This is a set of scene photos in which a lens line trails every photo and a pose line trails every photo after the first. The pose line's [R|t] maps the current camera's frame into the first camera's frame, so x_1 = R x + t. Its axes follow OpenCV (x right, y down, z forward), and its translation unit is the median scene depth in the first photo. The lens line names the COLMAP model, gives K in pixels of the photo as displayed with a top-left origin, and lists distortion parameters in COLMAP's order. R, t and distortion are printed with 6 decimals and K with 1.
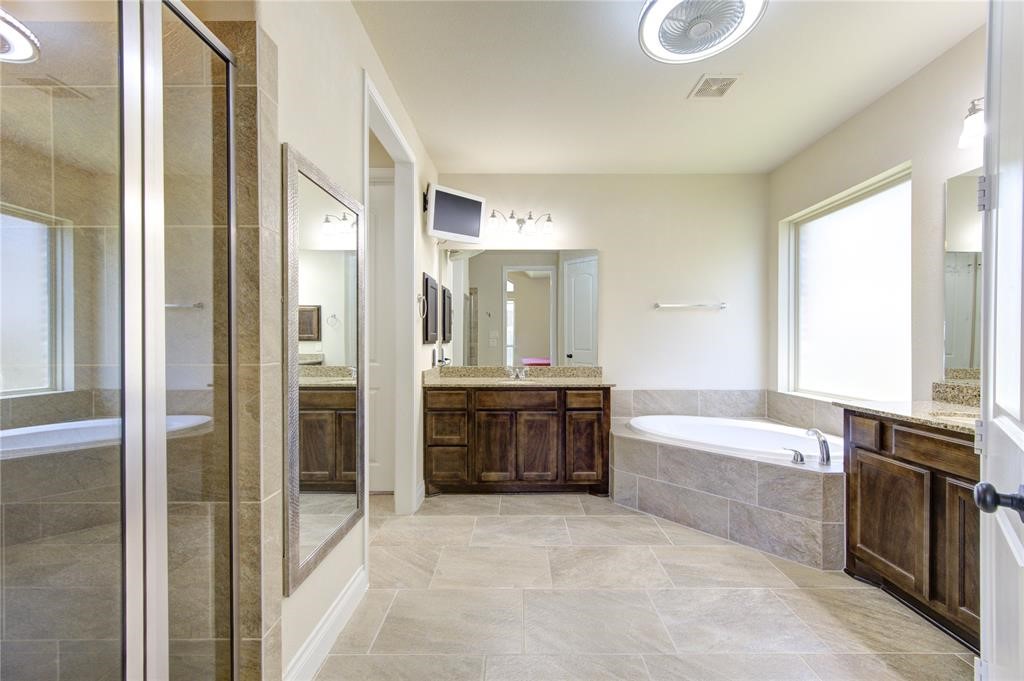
lens RADIAL K [[399.4, 0, 516.6], [0, 399.4, 344.3], [0, 0, 1]] dist [0.000178, -0.000198]
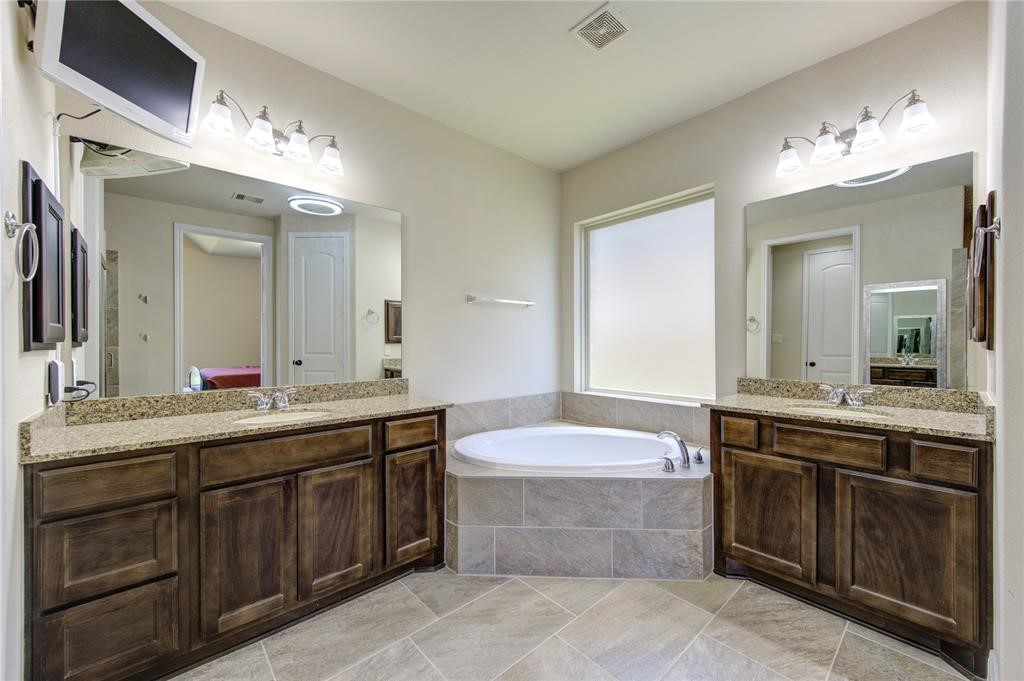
lens RADIAL K [[399.4, 0, 516.6], [0, 399.4, 344.3], [0, 0, 1]] dist [0.000178, -0.000198]
pose [[0.735367, -0.005285, 0.677649, -0.146813], [0.007062, 0.999975, 0.000135, -0.003817], [-0.677633, 0.004686, 0.735386, 0.404971]]
